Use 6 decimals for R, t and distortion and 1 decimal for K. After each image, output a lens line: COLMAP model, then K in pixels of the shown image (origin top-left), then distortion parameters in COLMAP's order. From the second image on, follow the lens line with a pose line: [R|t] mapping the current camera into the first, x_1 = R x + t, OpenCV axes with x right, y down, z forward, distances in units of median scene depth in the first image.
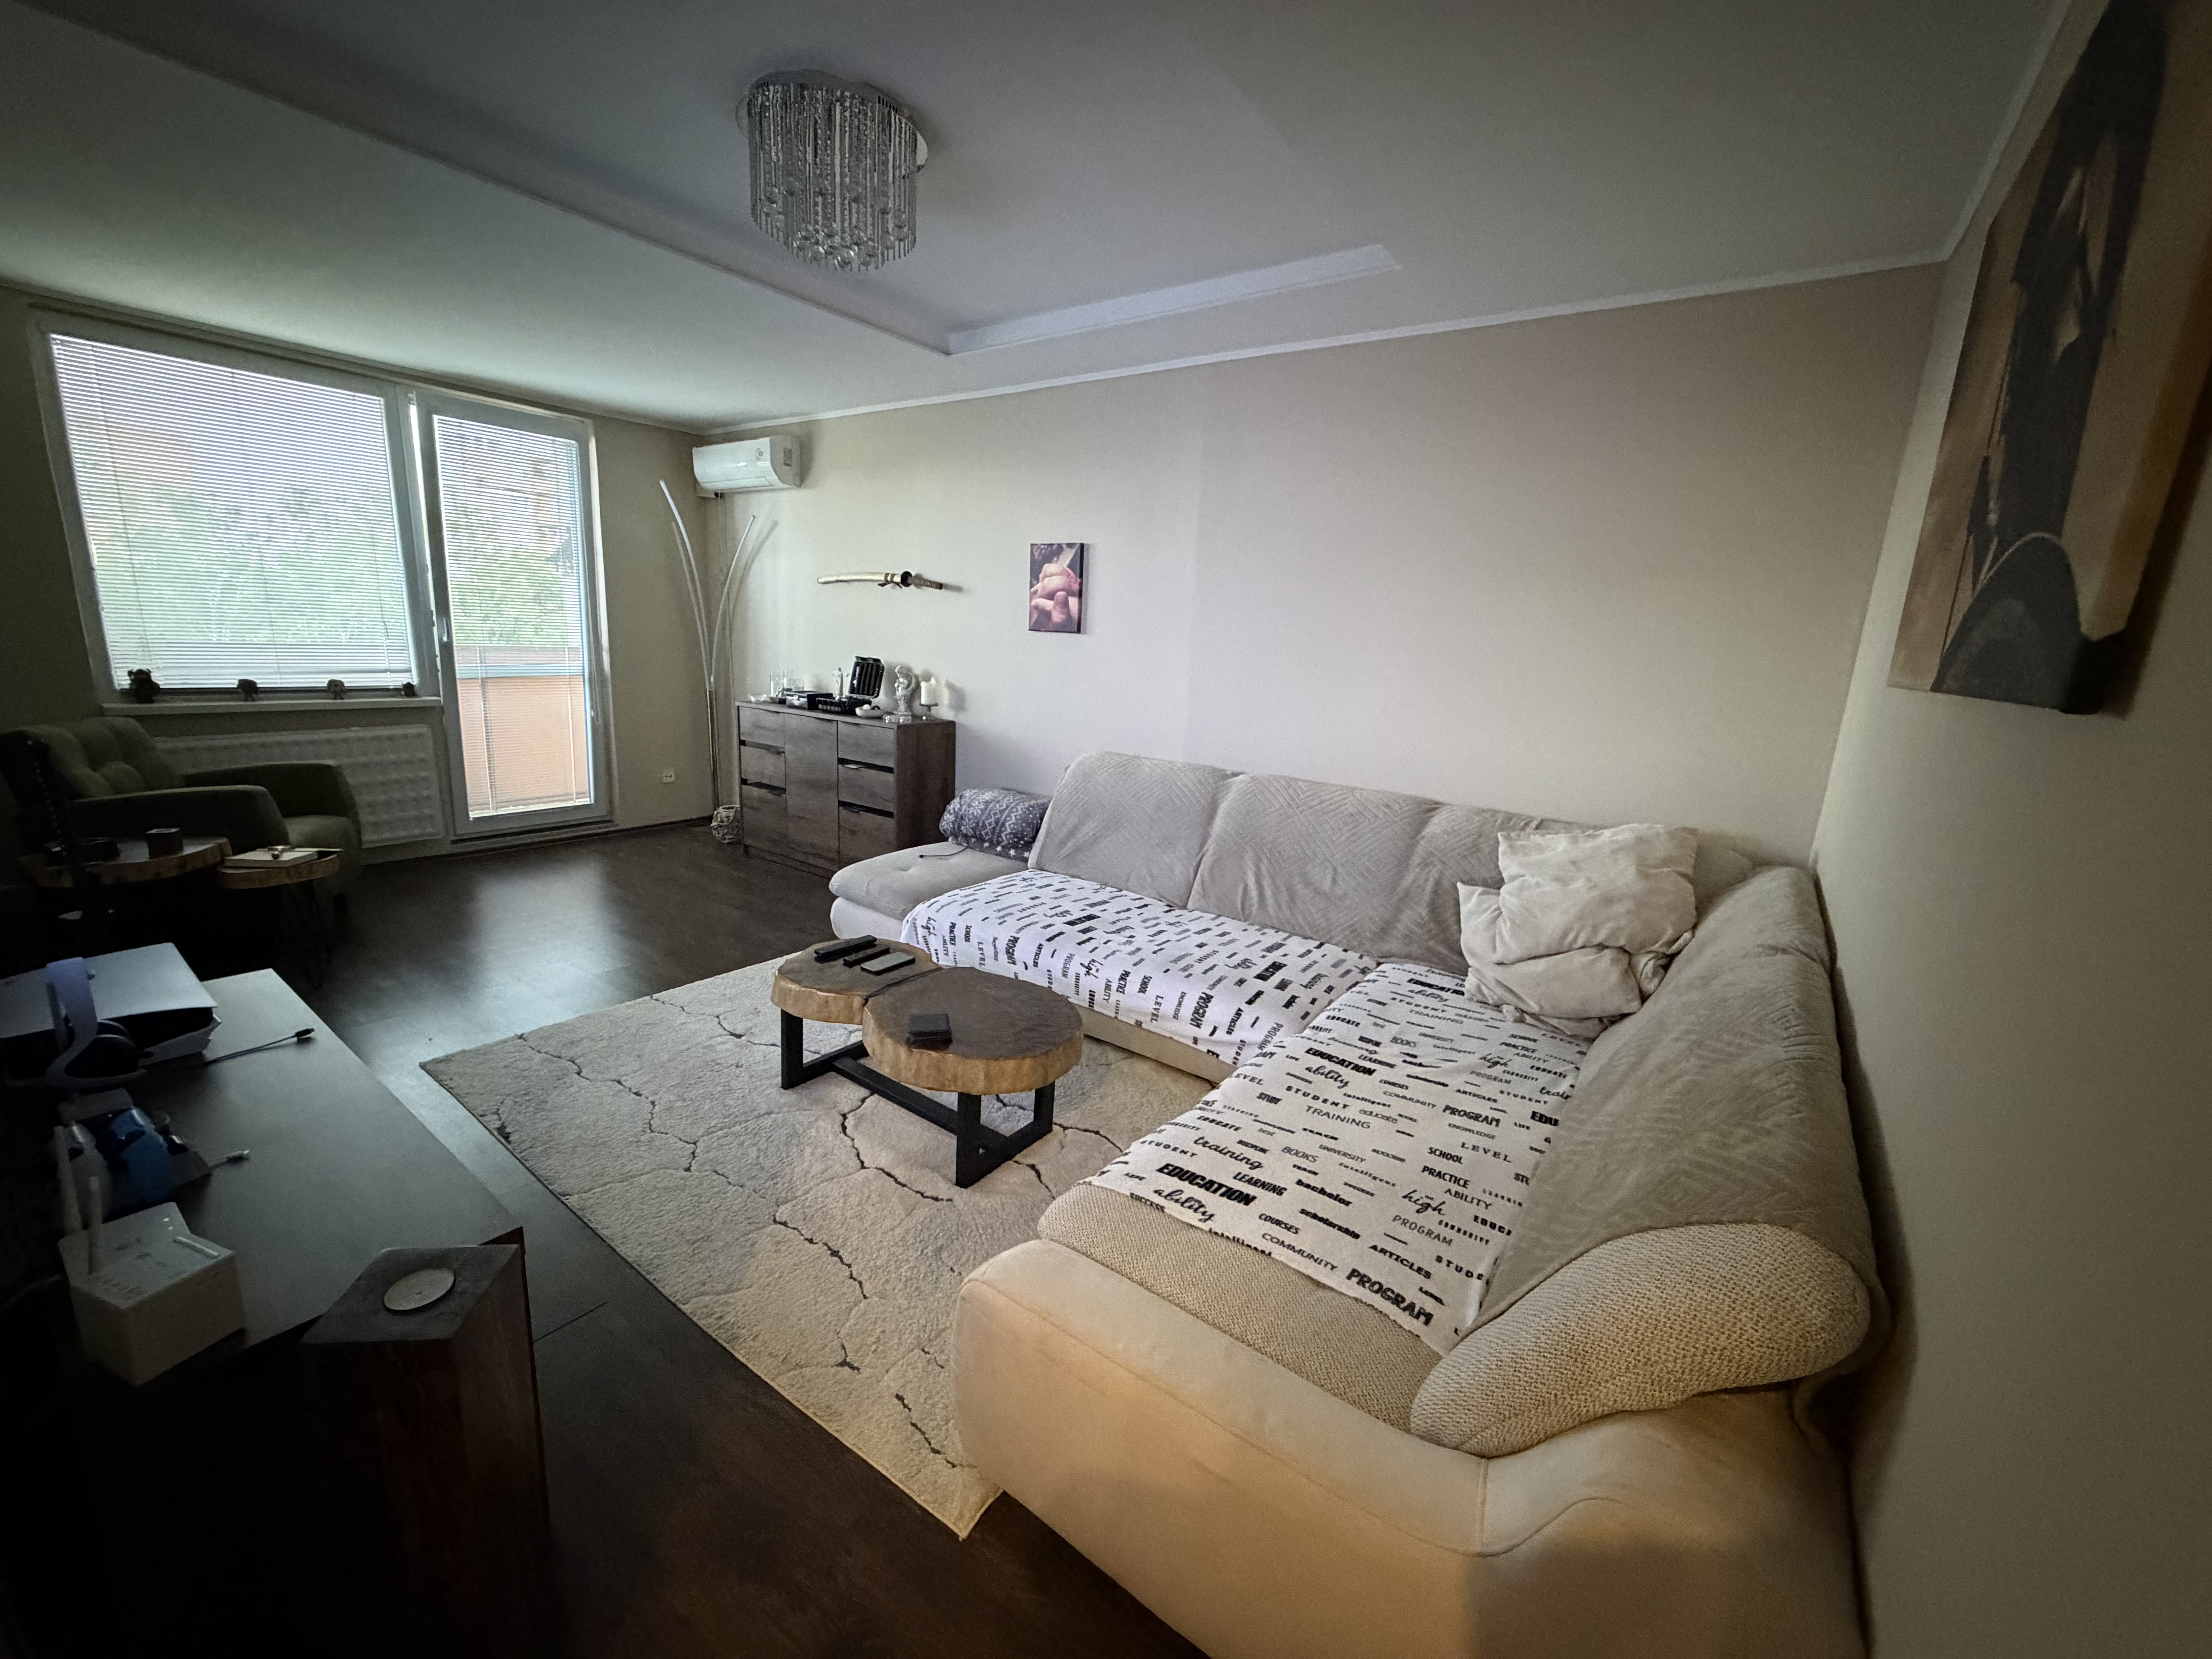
lens RADIAL K [[887.8, 0, 1099.8], [0, 887.8, 826.9], [0, 0, 1]] dist [-0.001722, 0.001044]
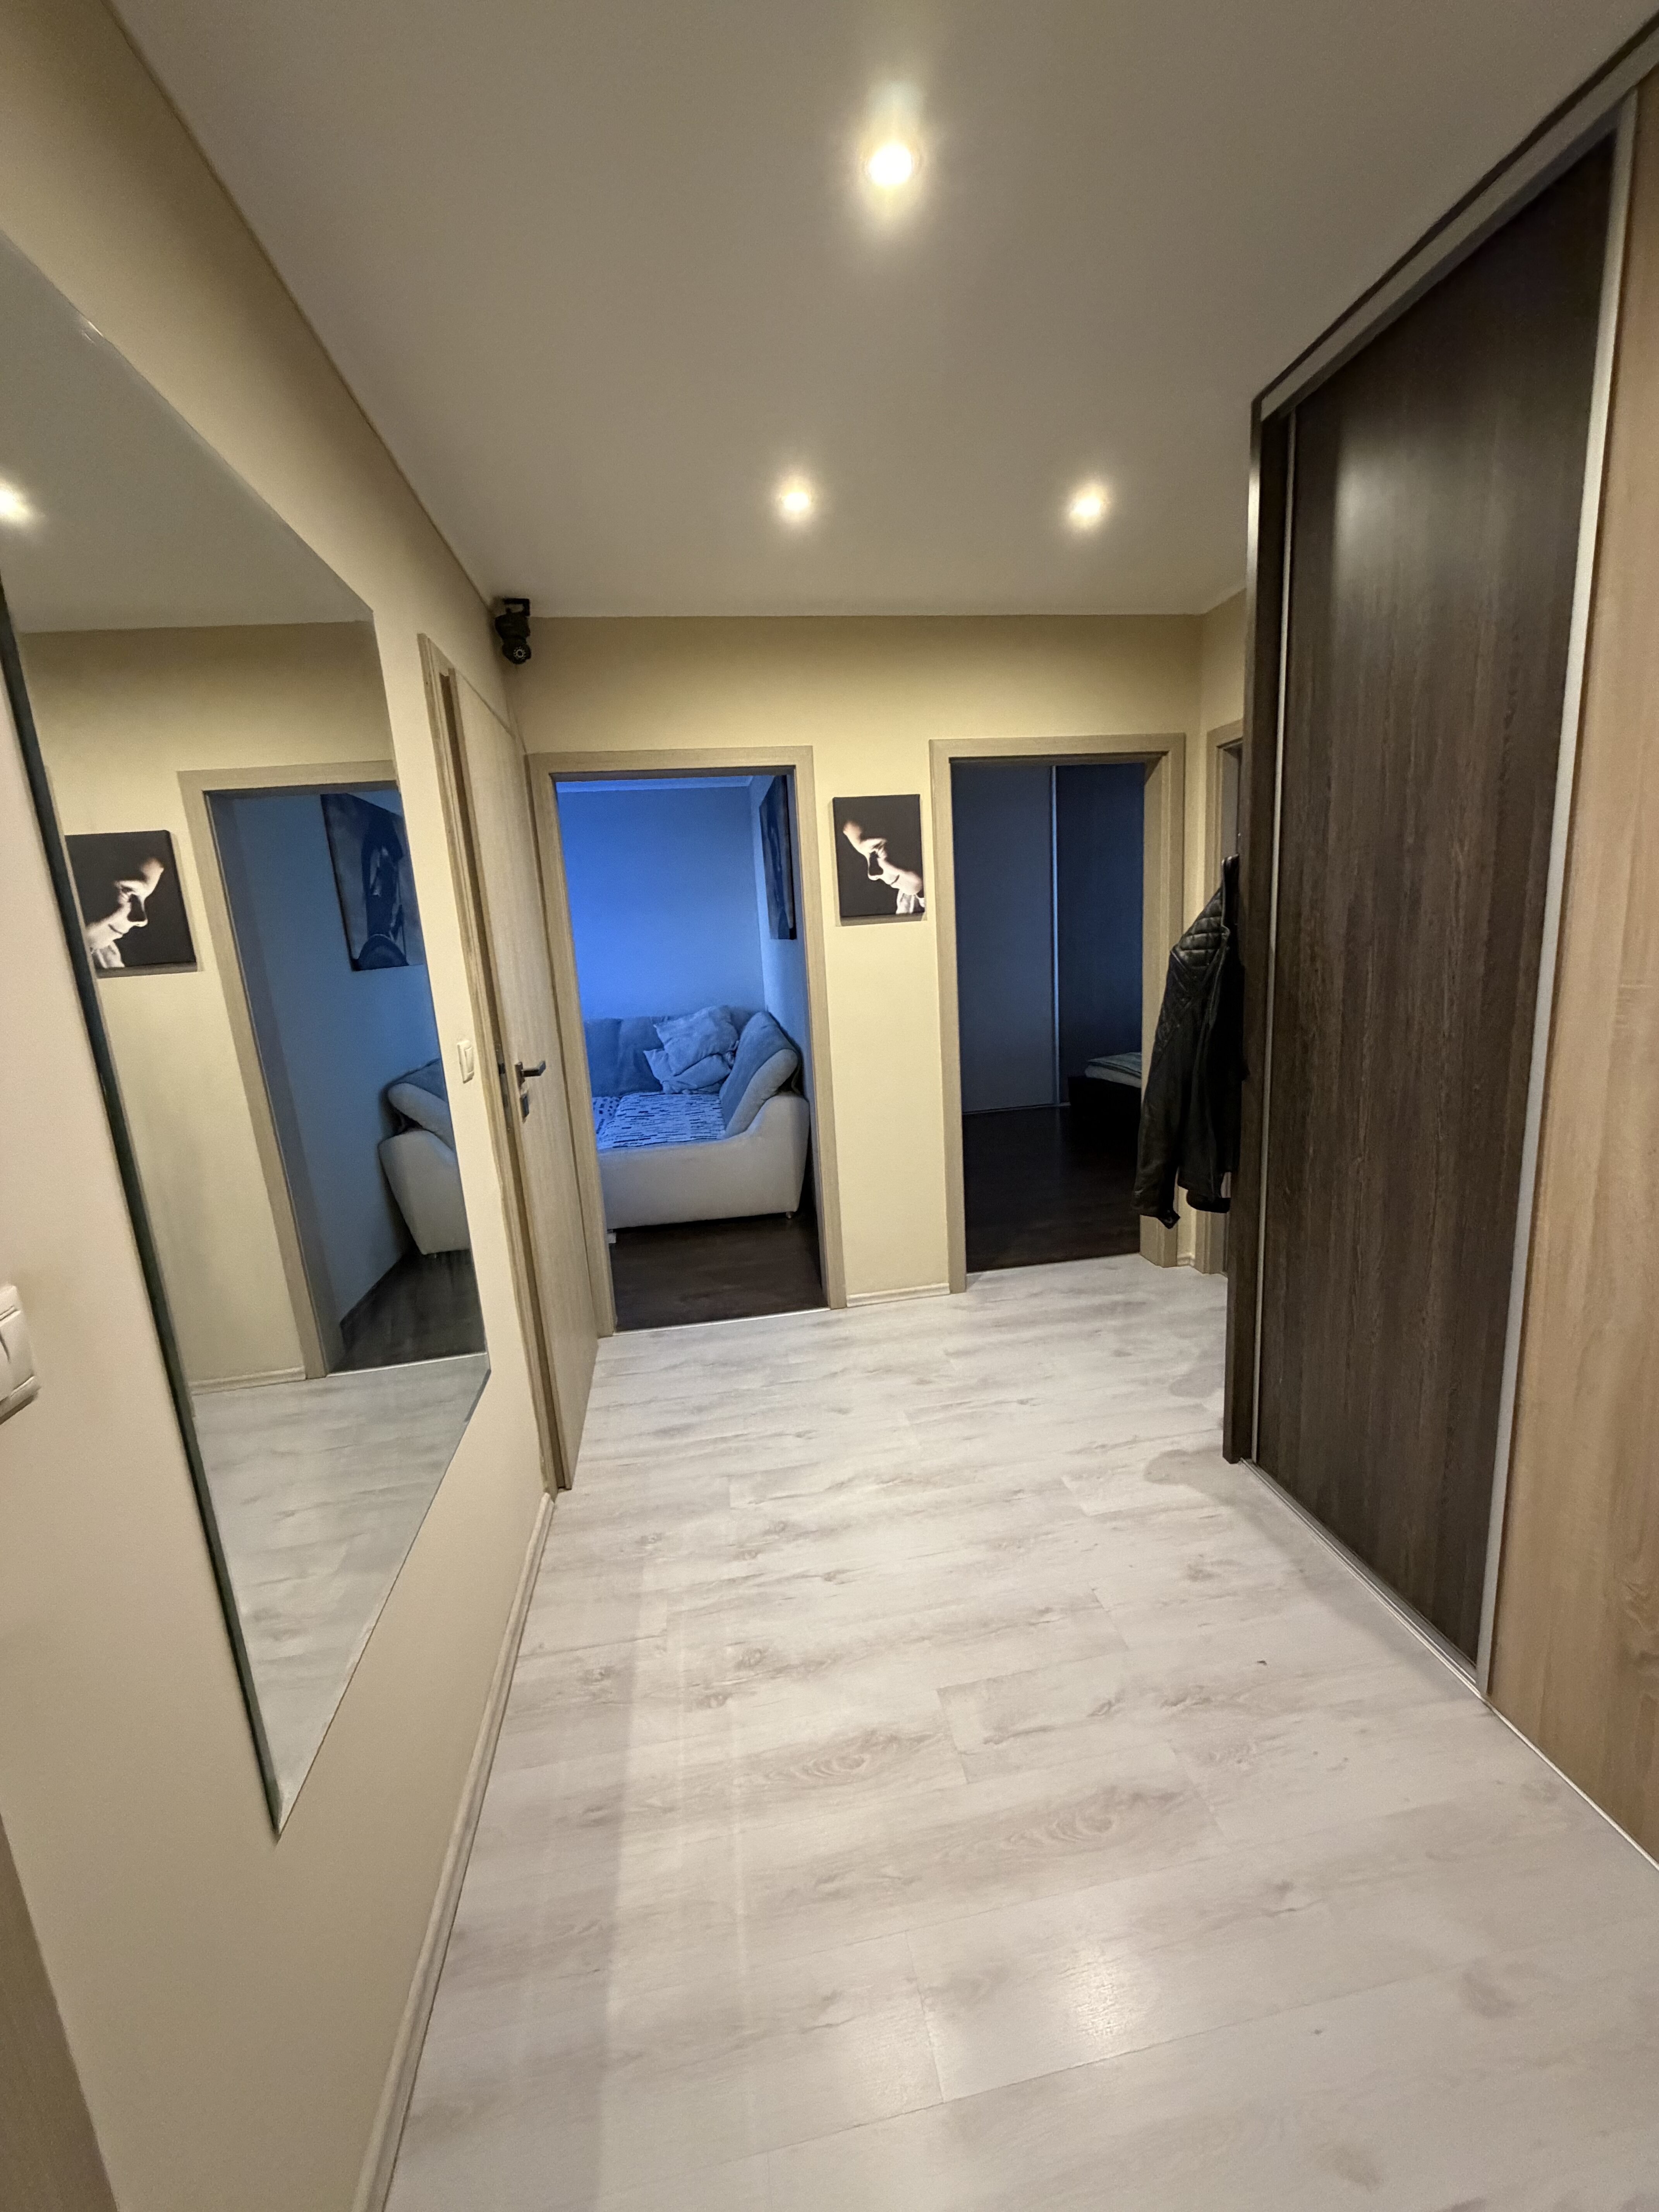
lens RADIAL K [[887.8, 0, 830.8], [0, 887.8, 1102.0], [0, 0, 1]] dist [-0.001722, 0.001044]
pose [[0.694804, -0.225656, 0.682882, -0.823920], [0.242825, 0.967350, 0.072593, 0.145445], [-0.676967, 0.115383, 0.726913, -0.902765]]
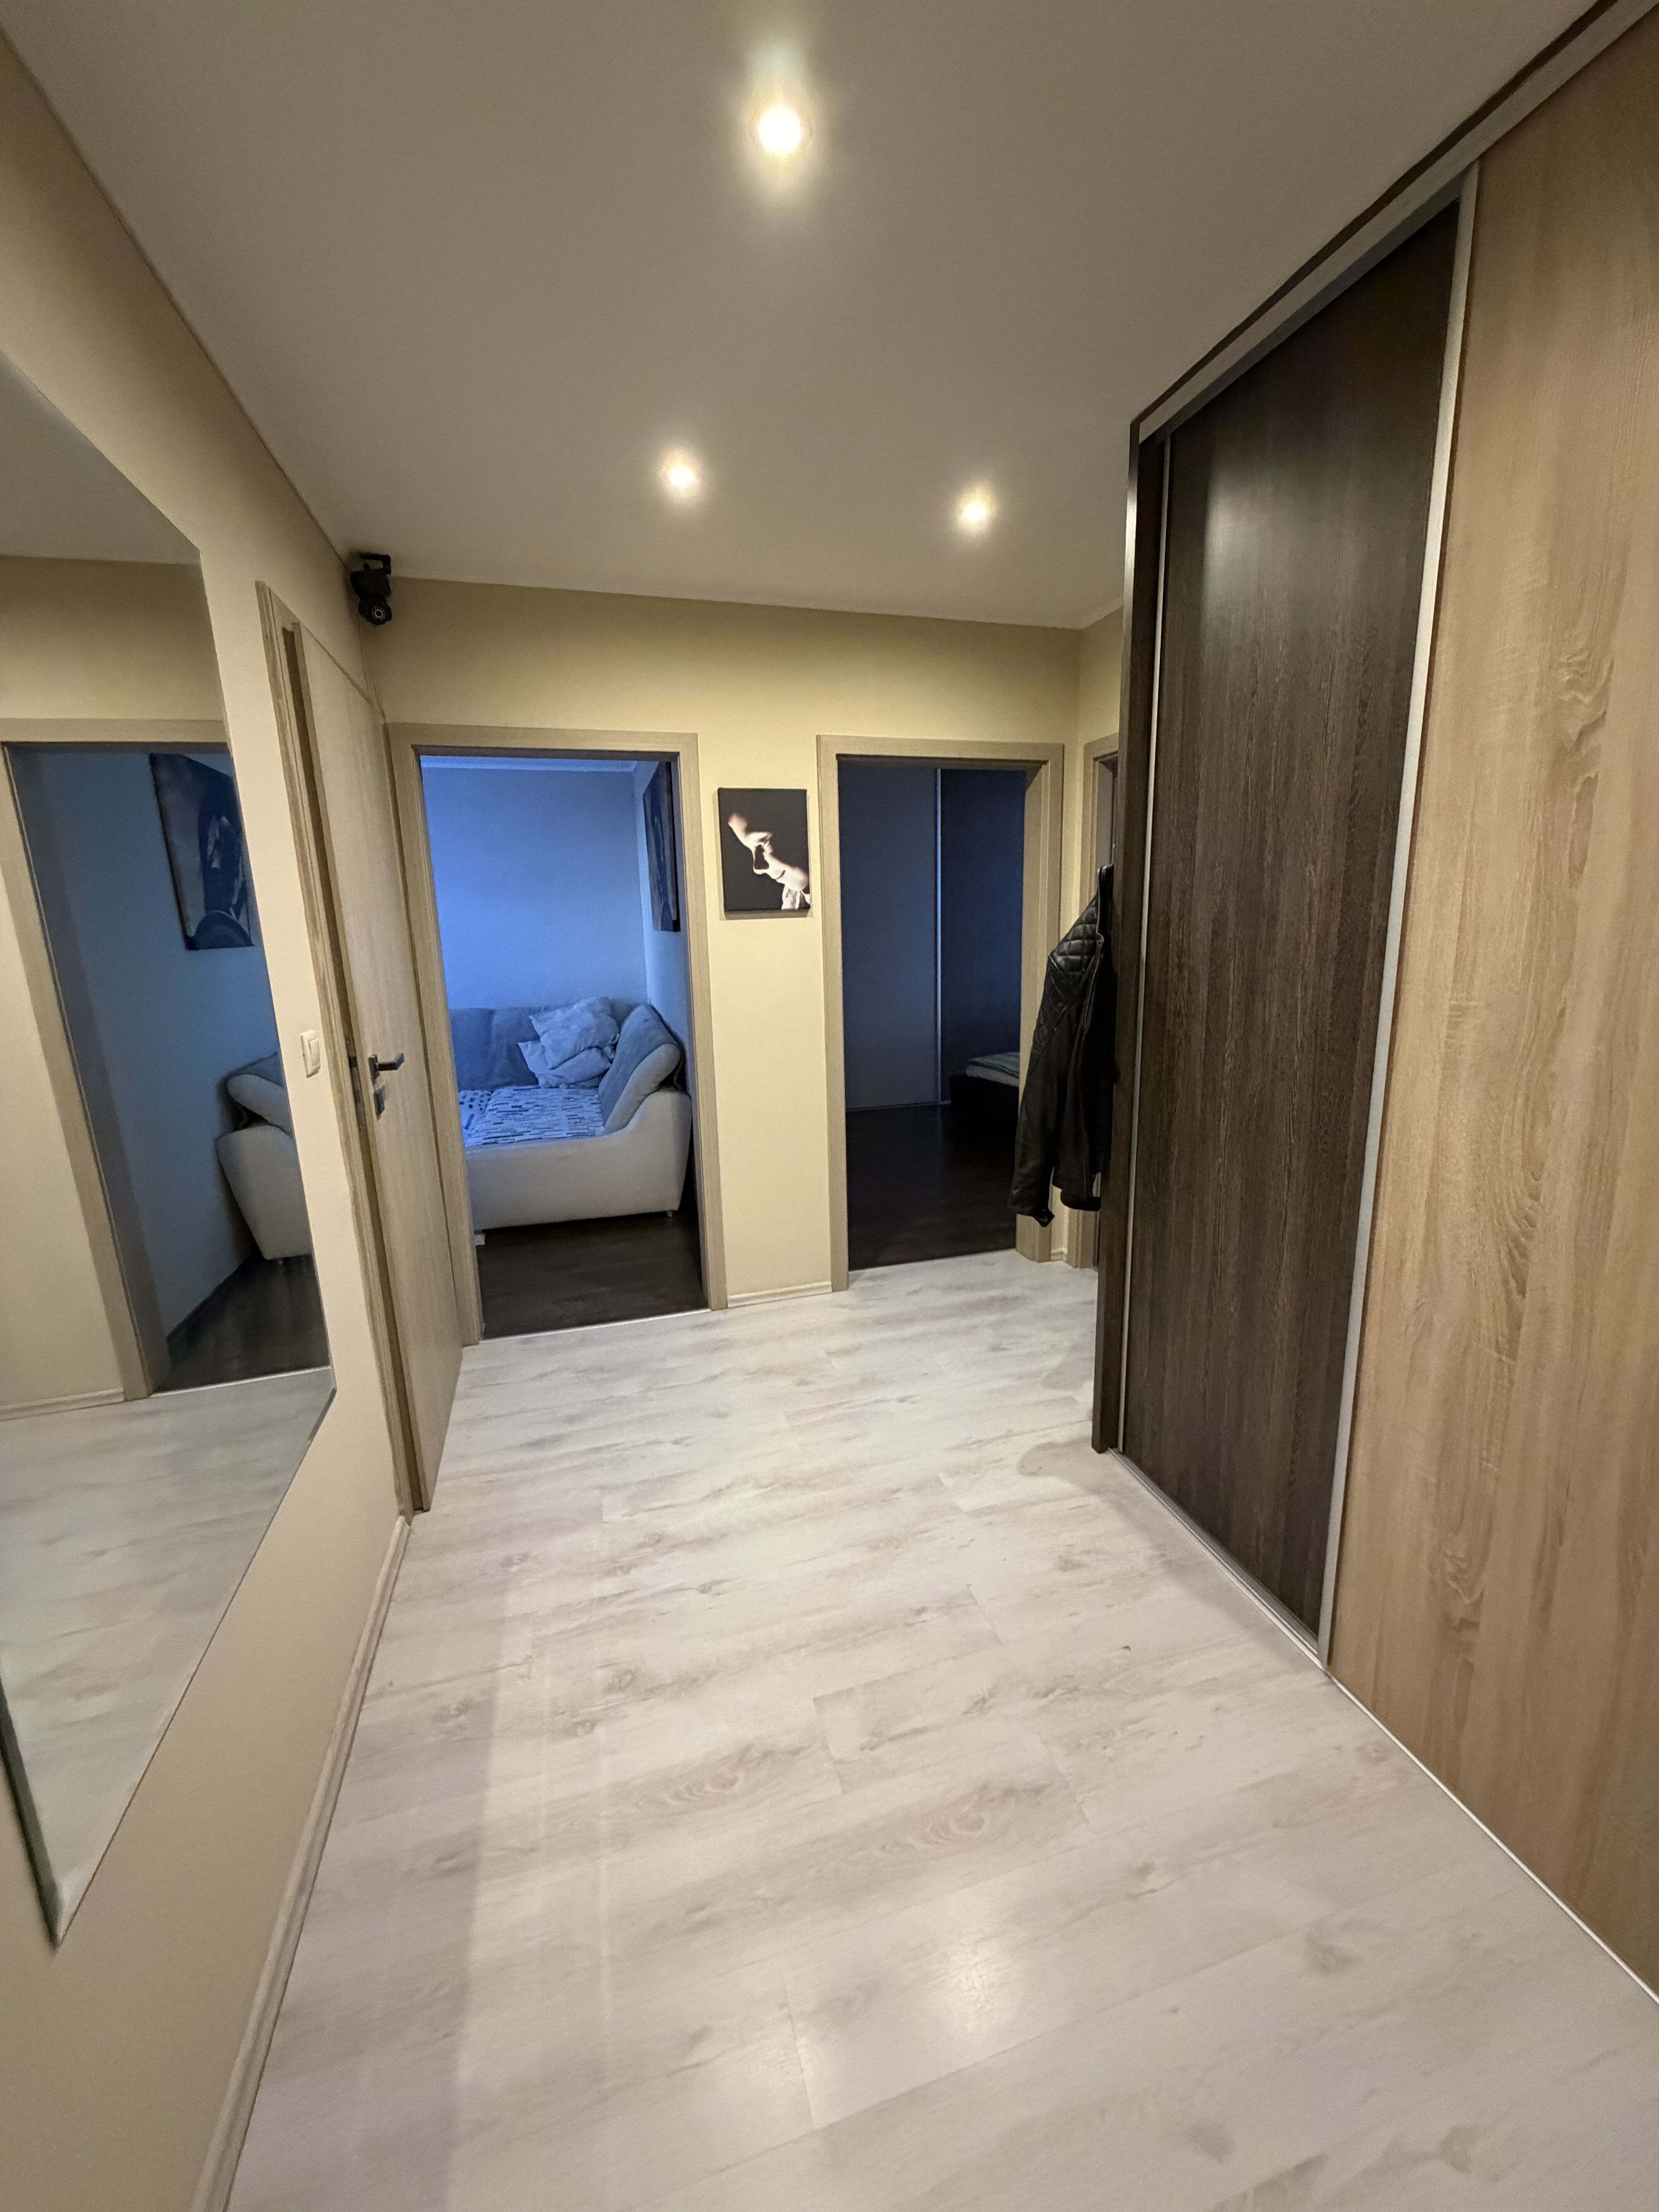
lens RADIAL K [[887.8, 0, 832.5], [0, 887.8, 1101.8], [0, 0, 1]] dist [-0.001722, 0.001044]
pose [[0.602241, -0.223317, 0.766443, -0.811492], [0.221903, 0.969070, 0.107993, 0.144060], [-0.766854, 0.105038, 0.633168, -0.895878]]
